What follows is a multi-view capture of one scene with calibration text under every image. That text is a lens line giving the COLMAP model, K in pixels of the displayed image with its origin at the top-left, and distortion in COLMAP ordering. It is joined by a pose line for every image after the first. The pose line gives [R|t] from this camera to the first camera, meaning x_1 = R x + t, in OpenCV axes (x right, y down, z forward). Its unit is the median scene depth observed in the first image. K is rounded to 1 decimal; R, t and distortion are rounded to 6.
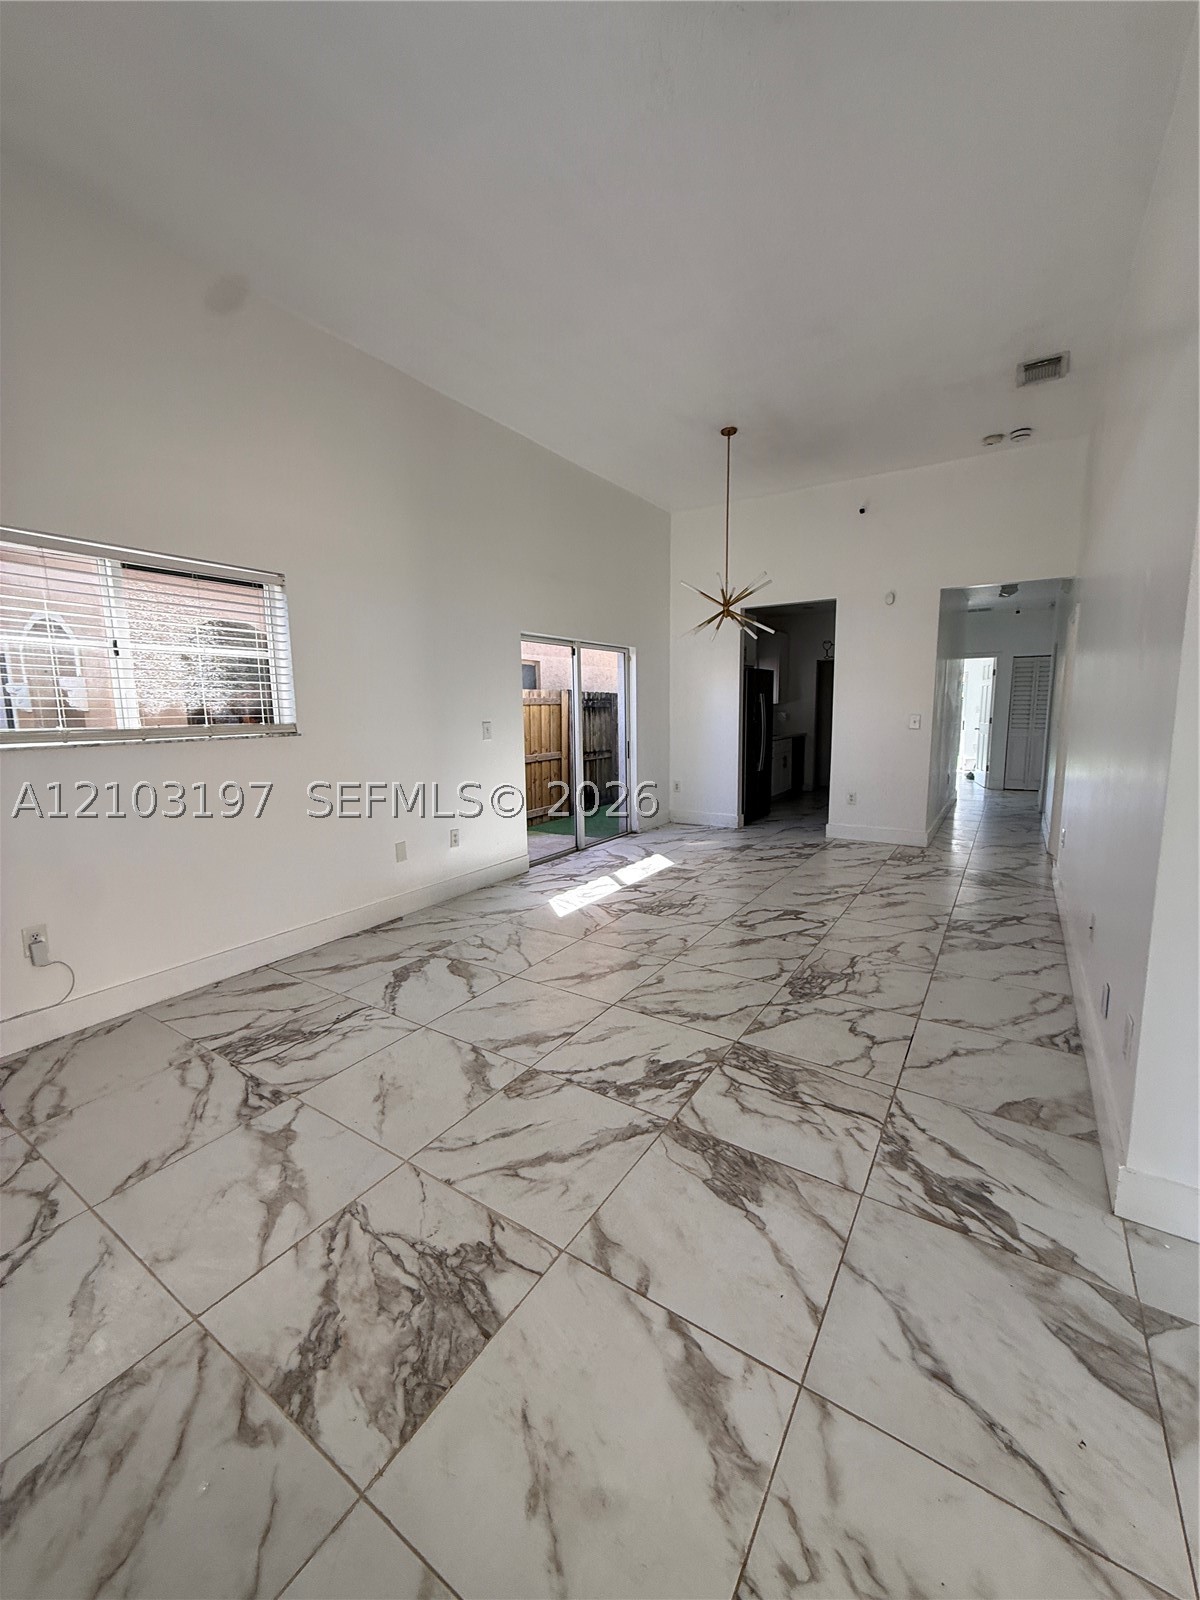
lens RADIAL K [[638.3, 0, 602.0], [0, 638.3, 794.0], [0, 0, 1]] dist [-0.000472, 0.000335]
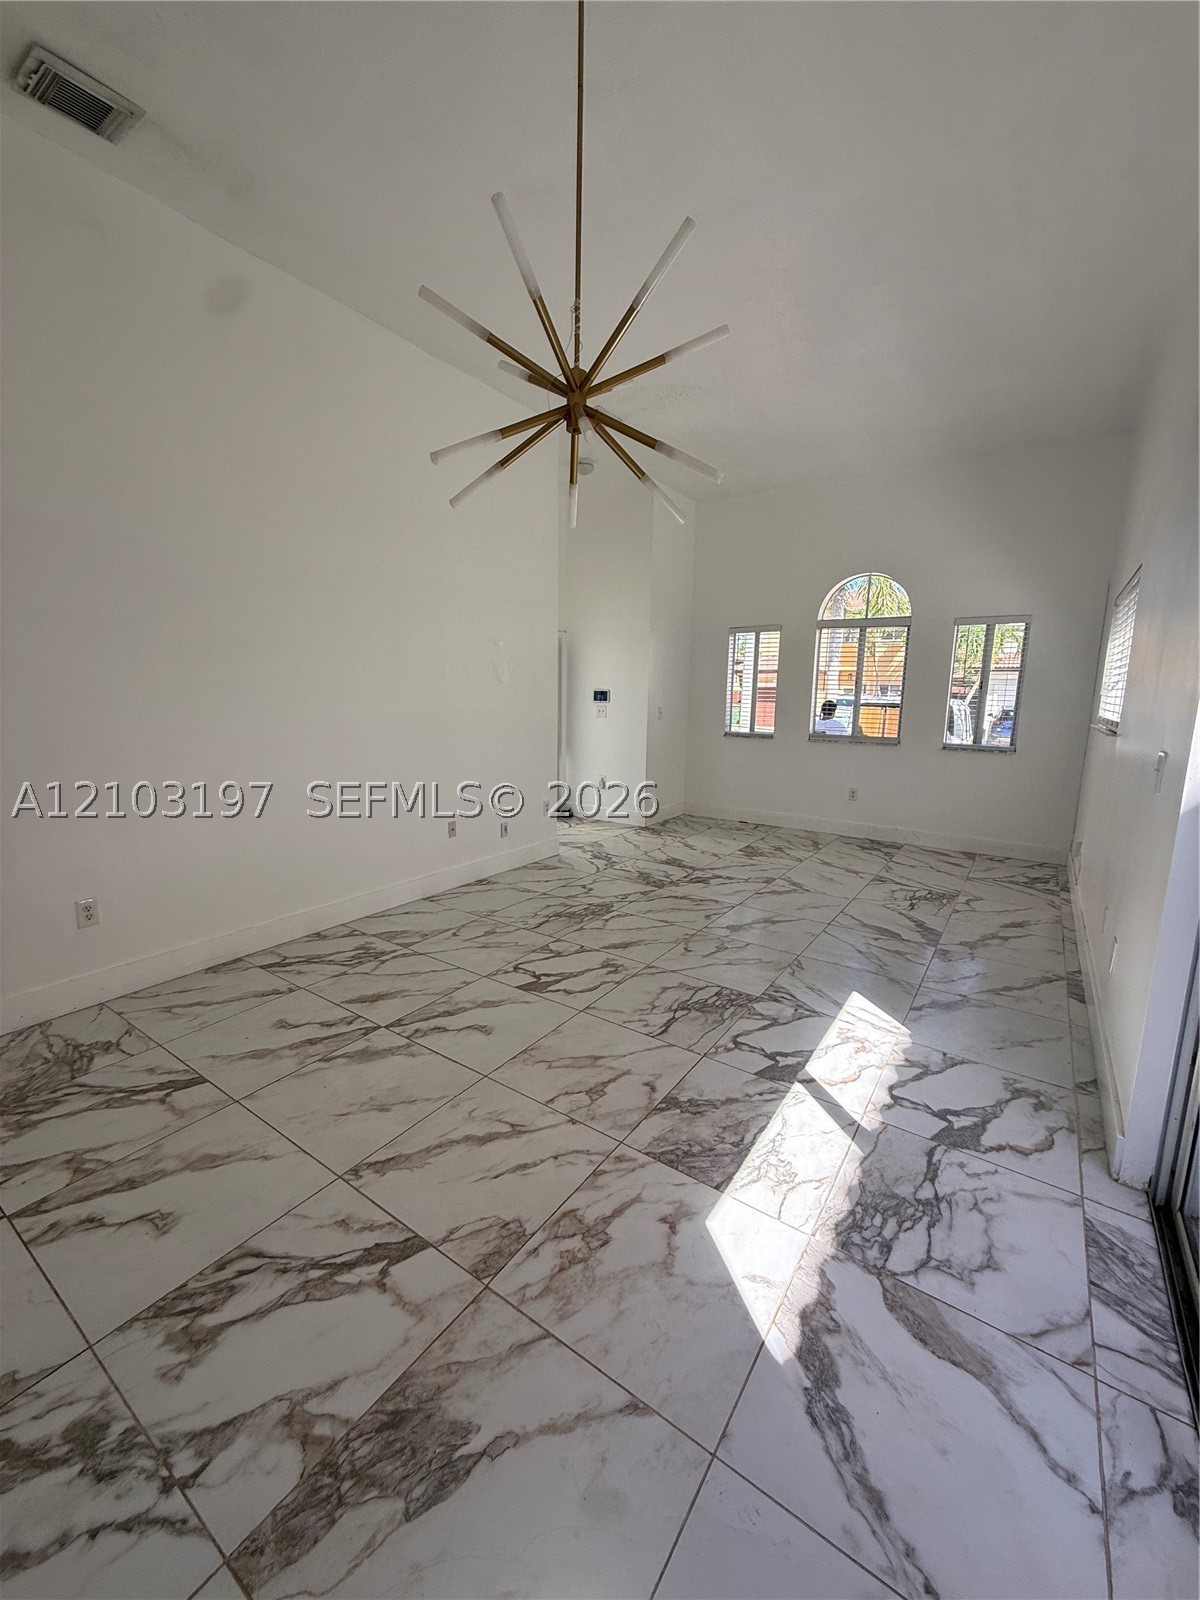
lens RADIAL K [[638.3, 0, 597.1], [0, 638.3, 794.7], [0, 0, 1]] dist [-0.000472, 0.000335]
pose [[-0.999492, -0.008918, 0.030593, 0.333356], [0.000538, 0.955180, 0.296025, -0.385089], [-0.031862, 0.295891, -0.954690, 2.608682]]
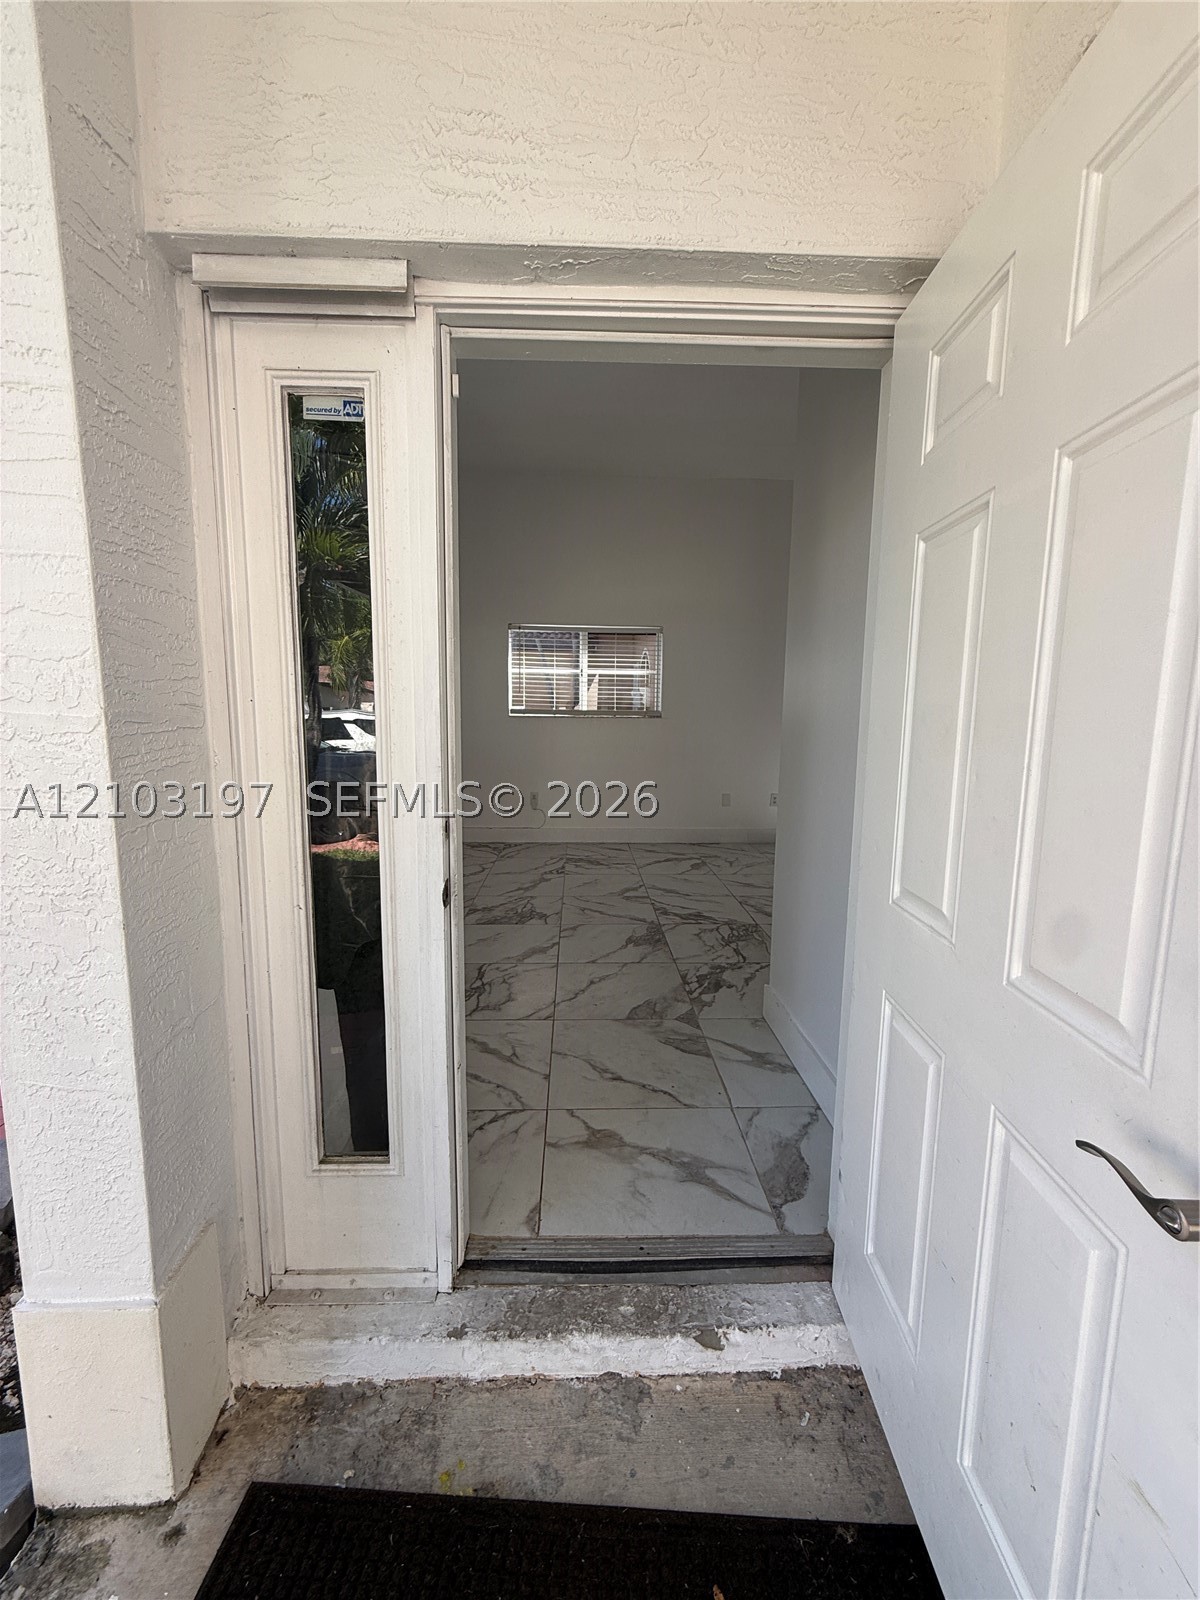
lens RADIAL K [[638.3, 0, 596.3], [0, 638.3, 796.7], [0, 0, 1]] dist [-0.000472, 0.000335]
pose [[0.571963, 0.123865, -0.810873, 1.157589], [-0.131612, 0.989584, 0.058329, 0.056632], [0.809652, 0.073359, 0.582307, -0.188905]]
